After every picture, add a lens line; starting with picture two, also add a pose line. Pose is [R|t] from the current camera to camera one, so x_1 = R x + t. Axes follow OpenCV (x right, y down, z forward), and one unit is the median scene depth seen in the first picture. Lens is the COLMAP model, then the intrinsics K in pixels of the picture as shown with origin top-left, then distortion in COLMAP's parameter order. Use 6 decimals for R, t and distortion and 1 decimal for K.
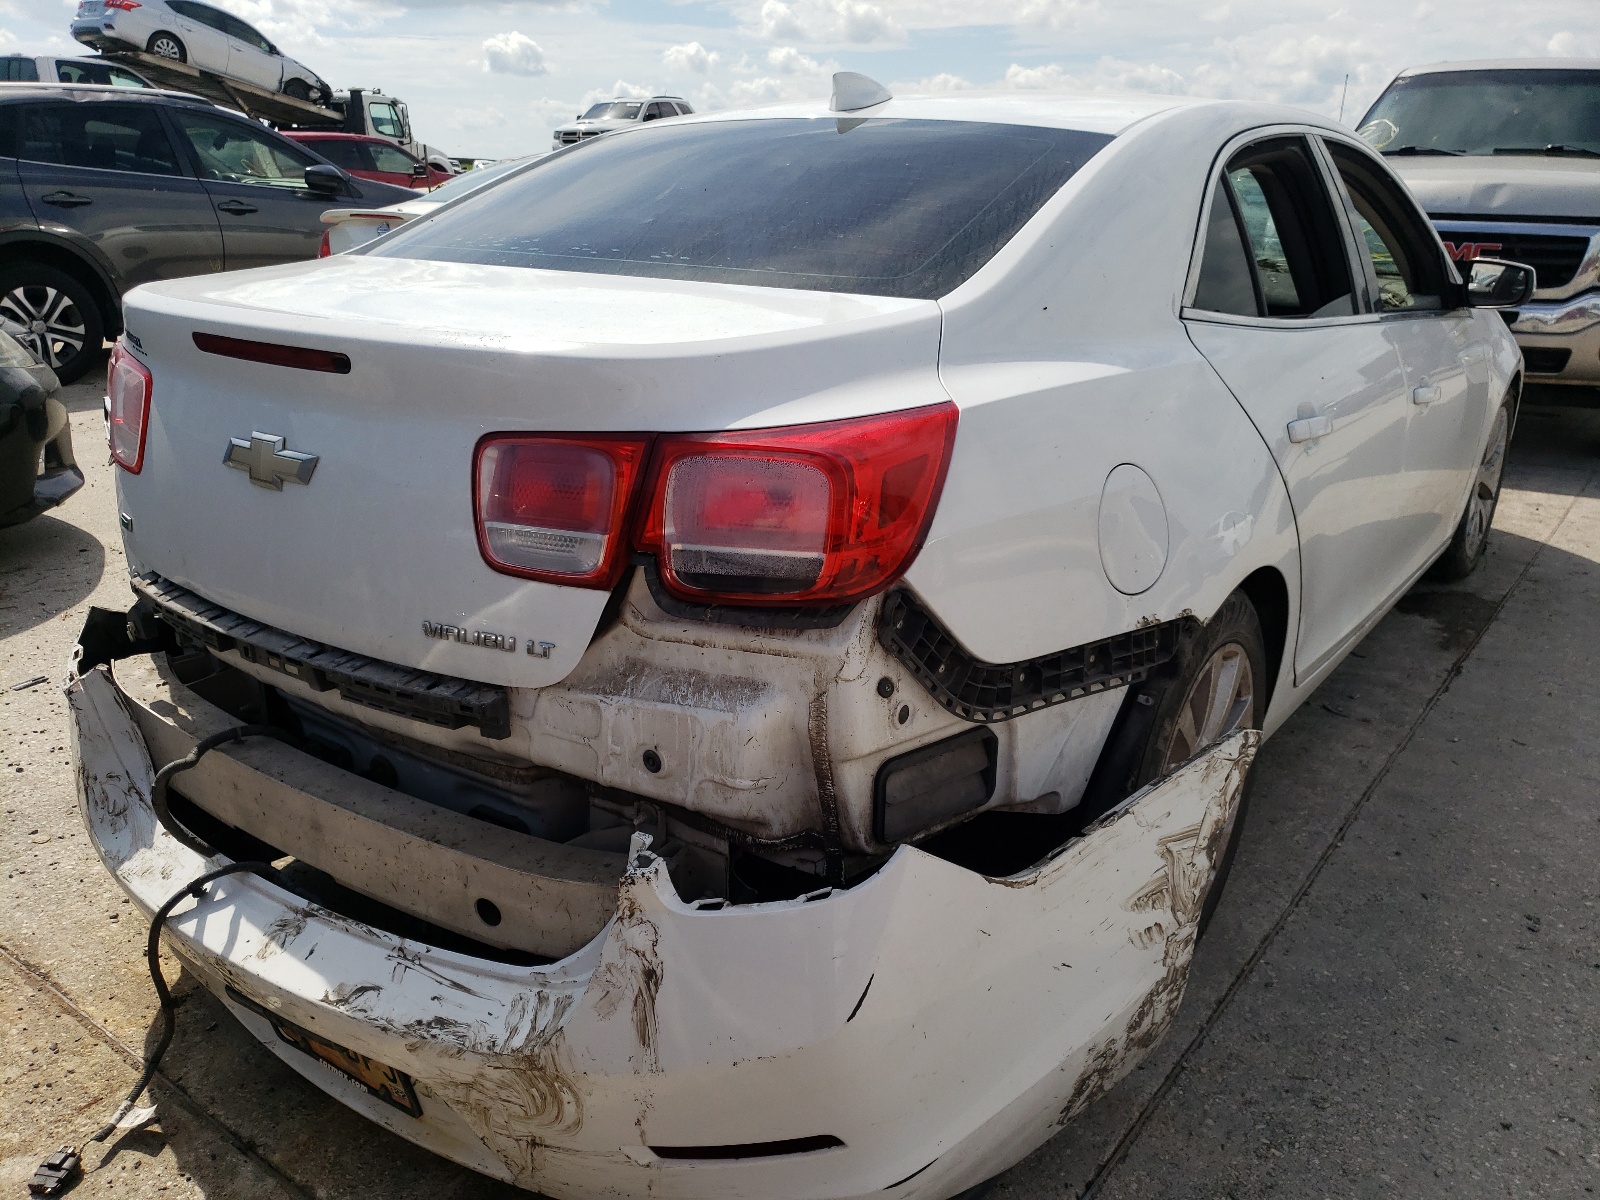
lens RADIAL K [[1315.0, 0, 800.0], [0, 1315.0, 600.0], [0, 0, 1]] dist [0.085638, -0.177783]
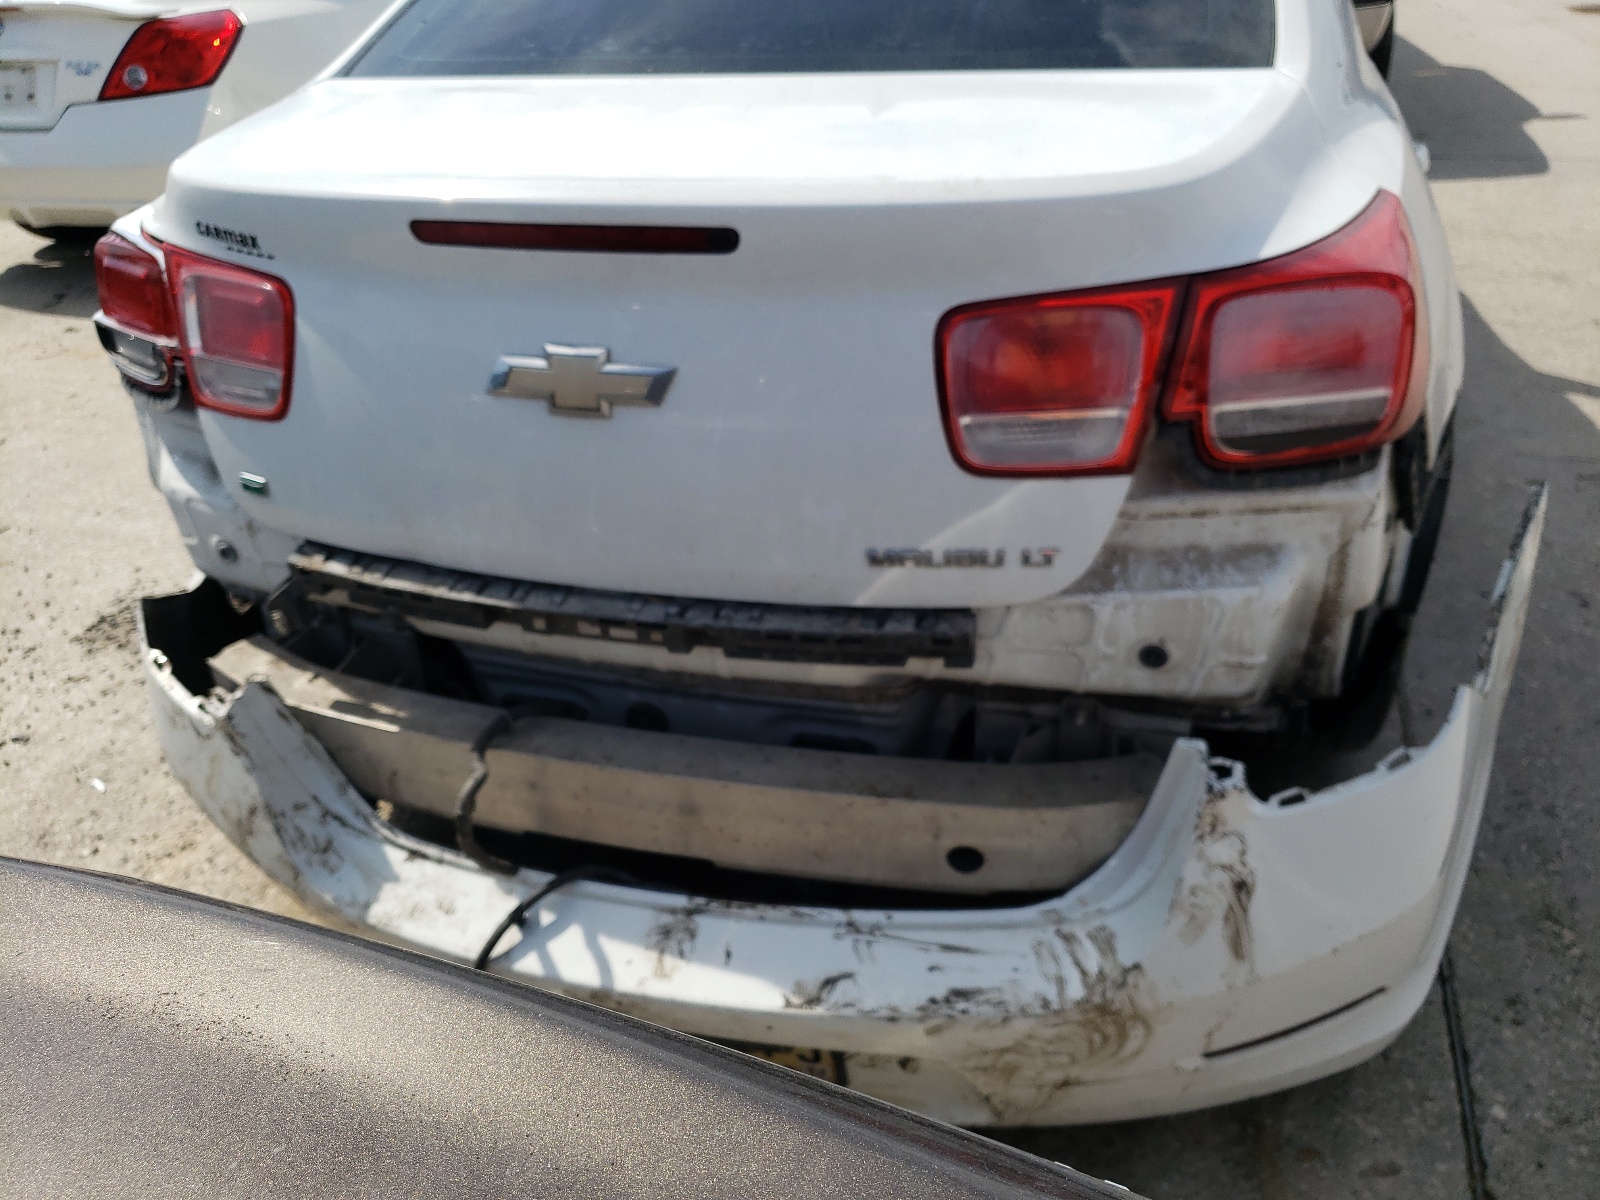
lens RADIAL K [[1263.4, 0, 802.2], [0, 1263.4, 564.3], [0, 0, 1]] dist [0.005843, -0.005062]
pose [[0.937502, -0.197637, 0.286408, -0.552725], [0.154394, 0.973856, 0.166635, -0.112056], [-0.311853, -0.112001, 0.943506, 0.280806]]
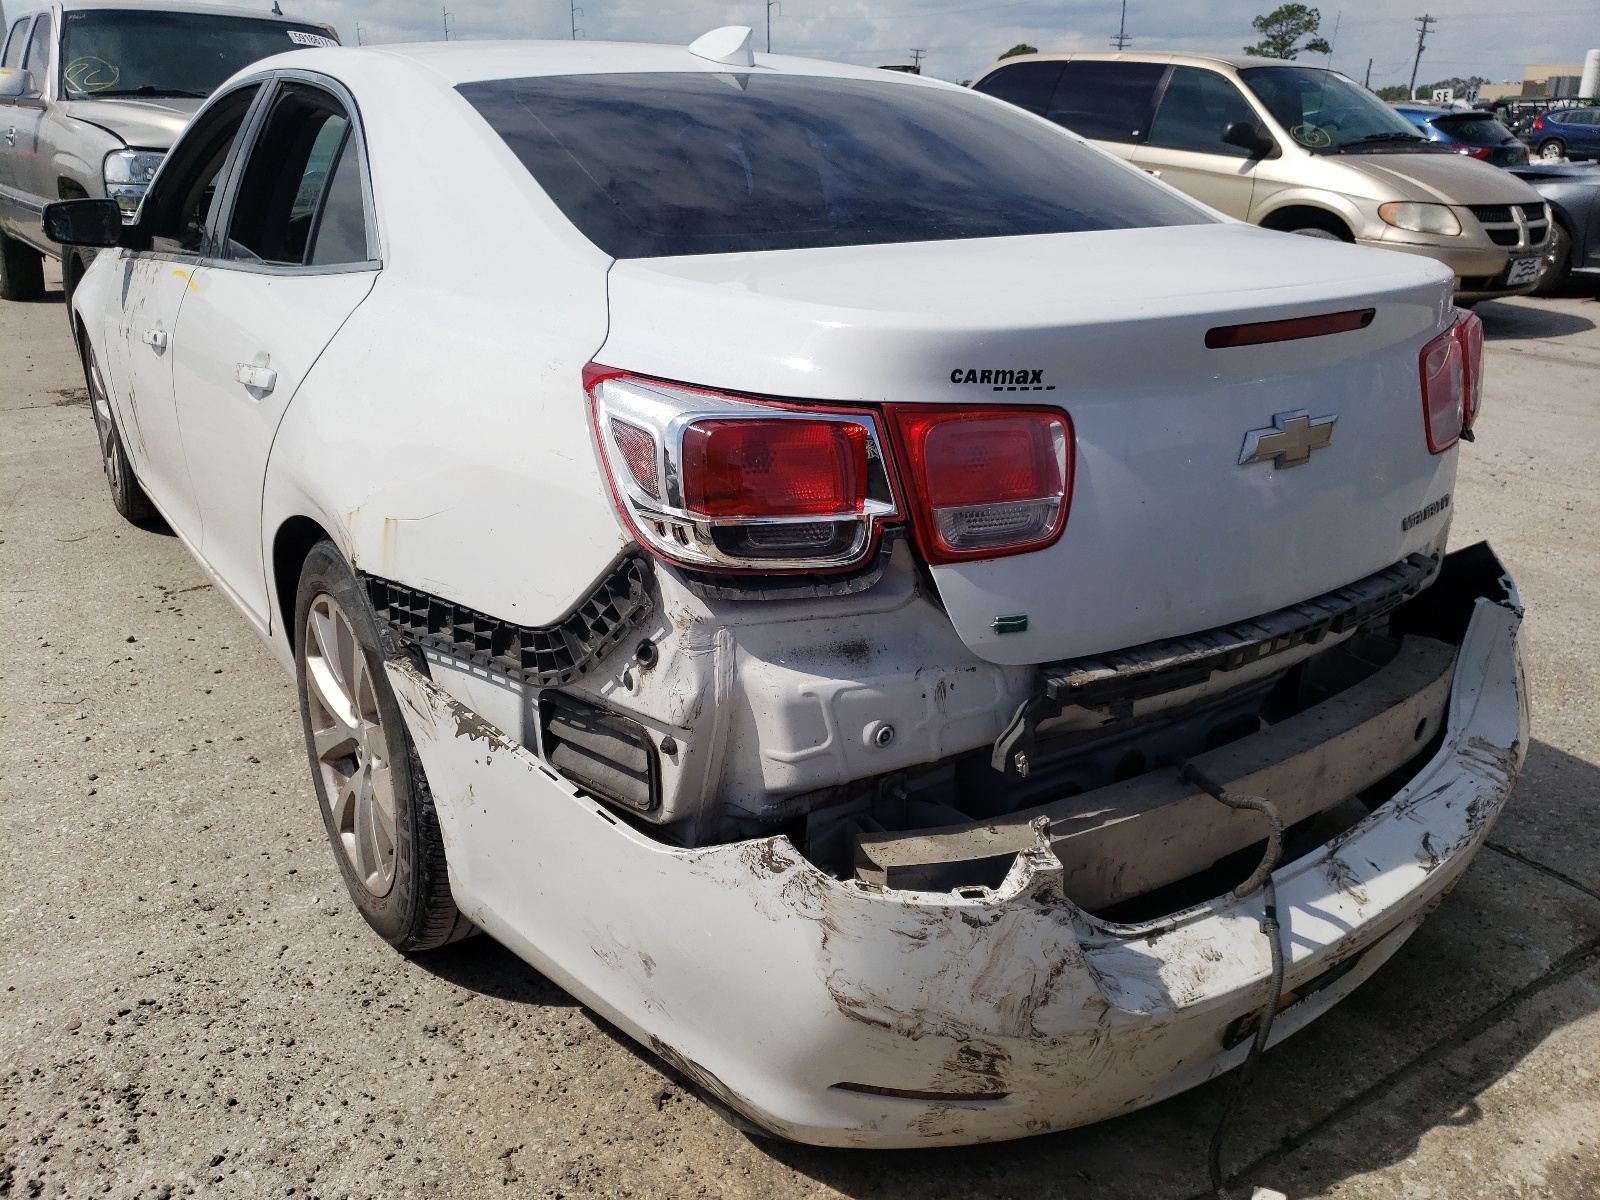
lens RADIAL K [[1263.4, 0, 802.2], [0, 1263.4, 564.3], [0, 0, 1]] dist [0.005843, -0.005062]
pose [[0.327700, -0.316930, 0.890038, -1.489147], [0.301690, 0.927839, 0.219313, -0.359566], [-0.895319, 0.196647, 0.399667, 1.047626]]
